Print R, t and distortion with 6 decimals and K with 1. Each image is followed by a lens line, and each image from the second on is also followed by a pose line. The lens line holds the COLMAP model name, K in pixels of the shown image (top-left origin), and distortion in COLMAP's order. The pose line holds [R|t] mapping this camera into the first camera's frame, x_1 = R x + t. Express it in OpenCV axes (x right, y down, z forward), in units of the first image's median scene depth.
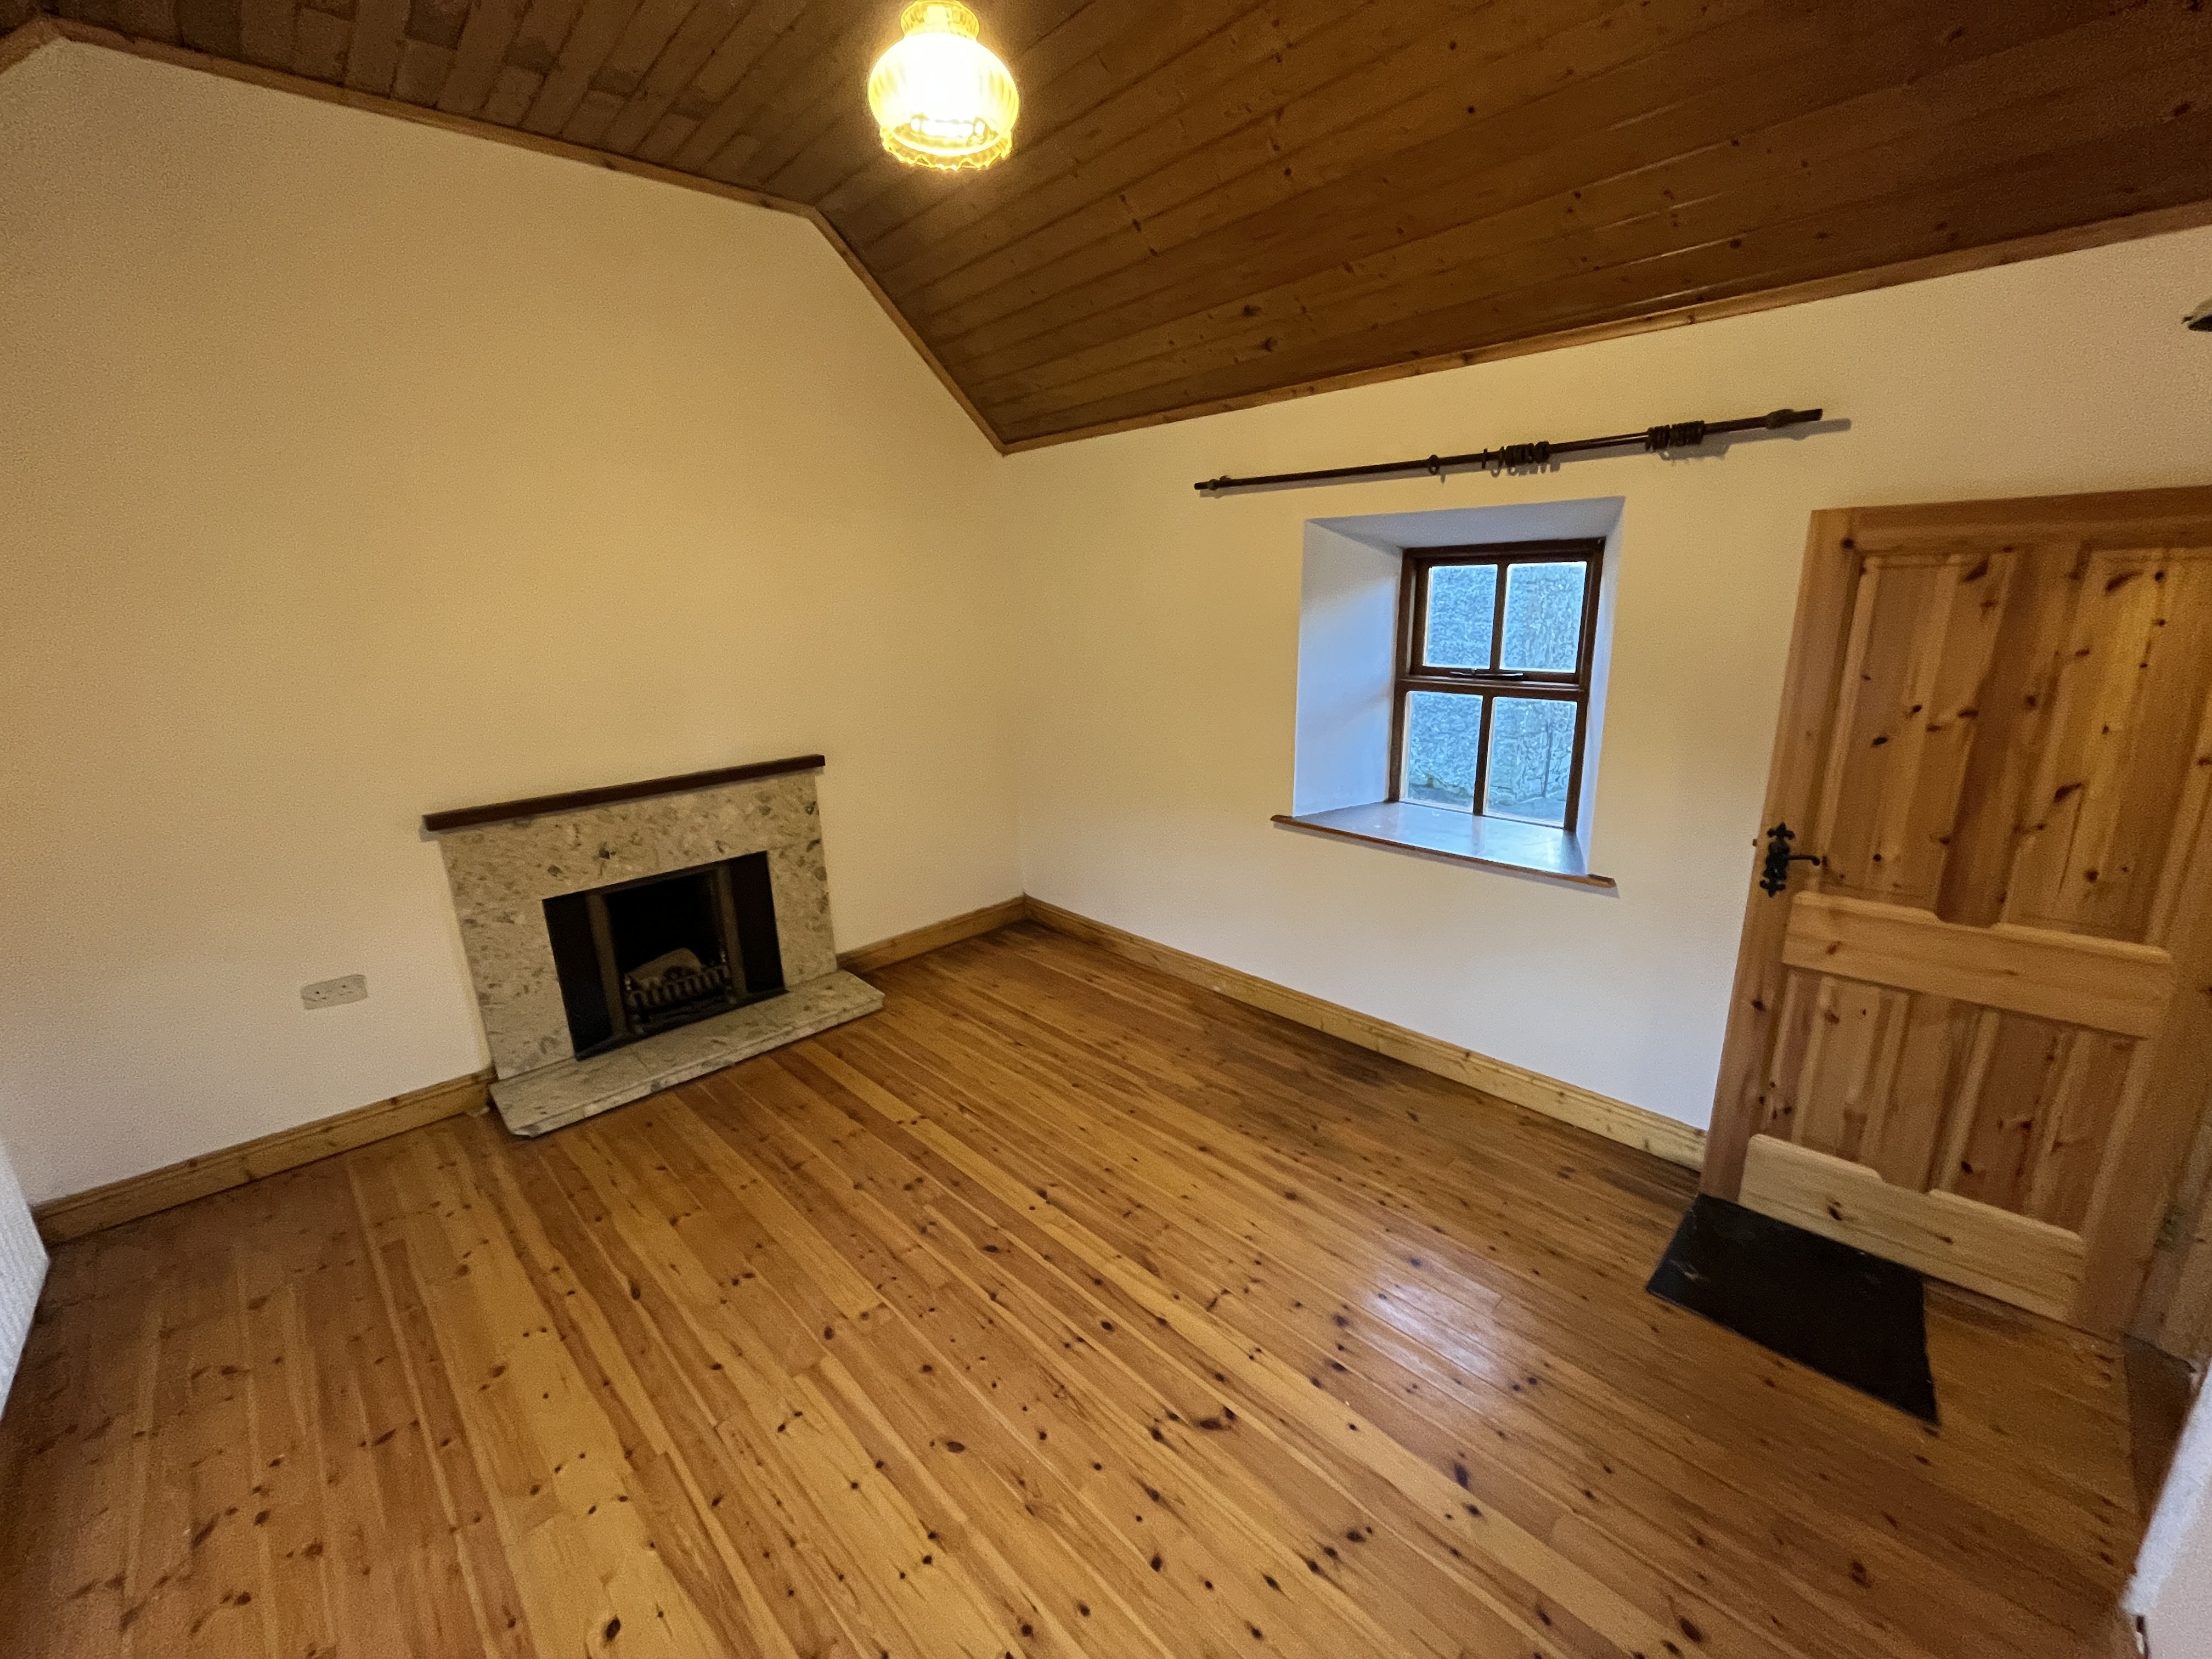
lens RADIAL K [[898.5, 0, 1104.0], [0, 898.5, 828.6], [0, 0, 1]] dist [-0.002108, -0.000001]
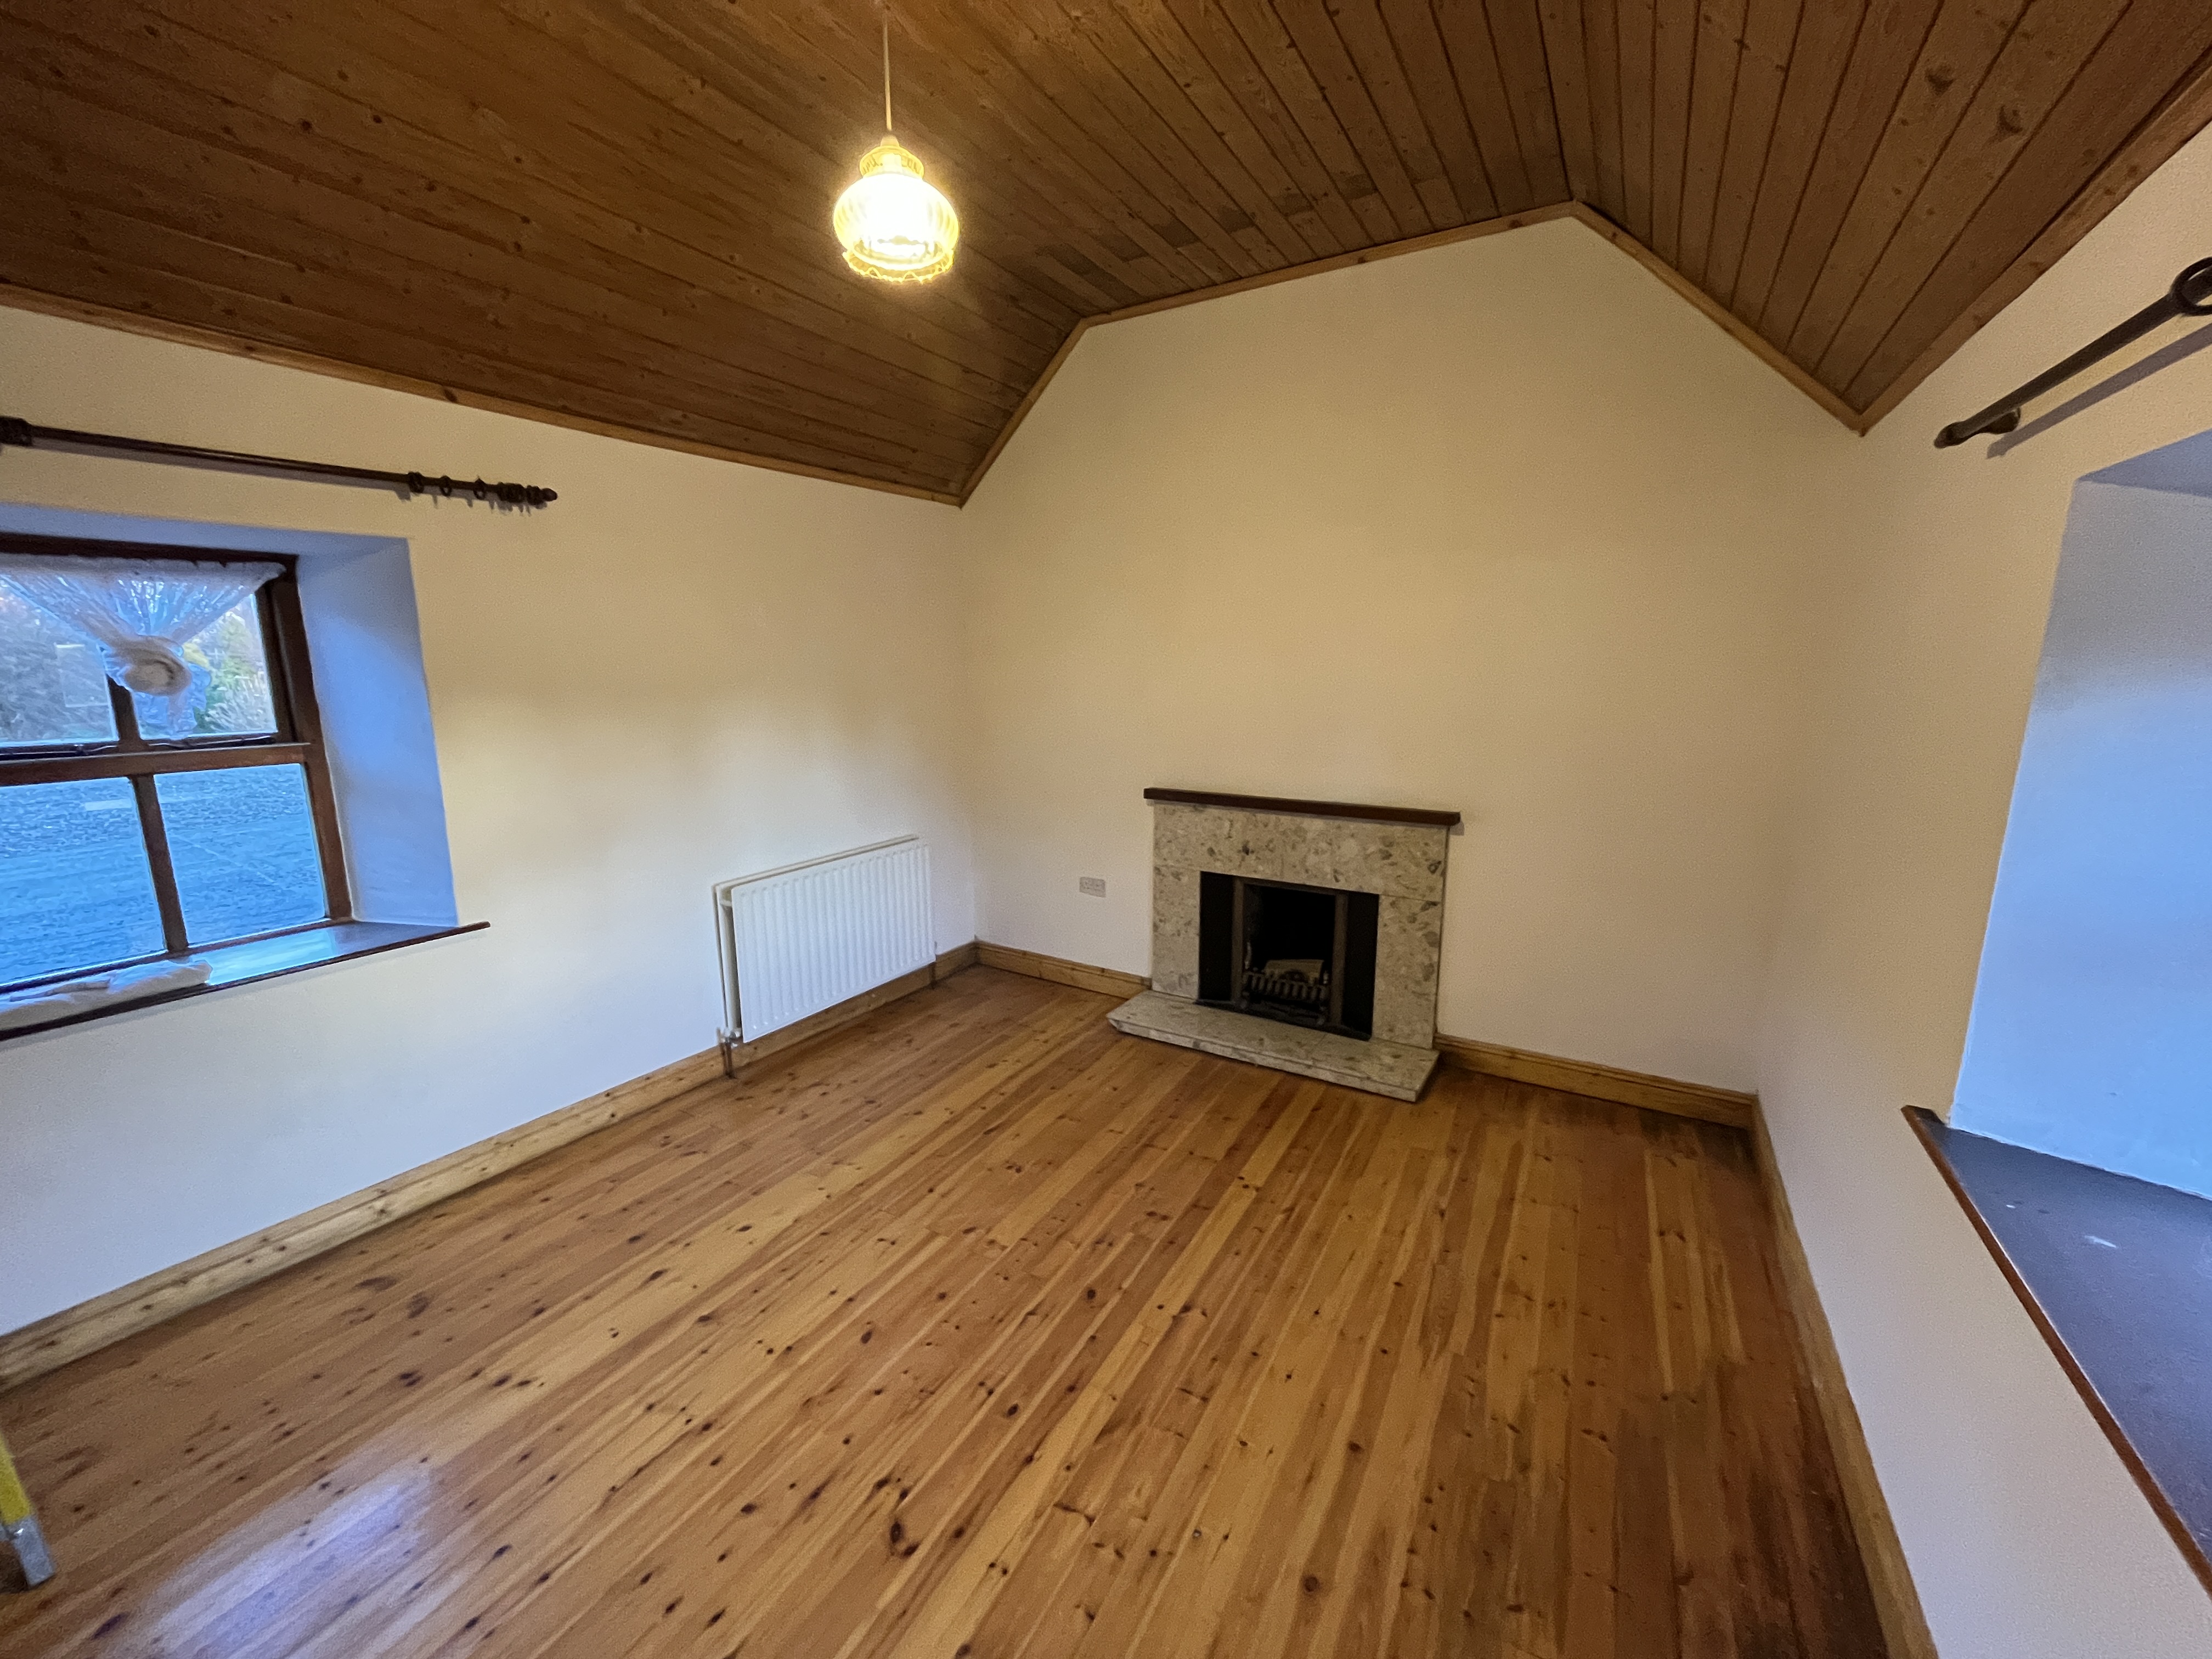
lens RADIAL K [[898.5, 0, 1104.0], [0, 898.5, 828.6], [0, 0, 1]] dist [-0.002108, -0.000001]
pose [[0.276789, 0.209257, -0.937870, 0.534832], [-0.258818, 0.956168, 0.136956, -0.120375], [0.925419, 0.204829, 0.318816, 0.460358]]
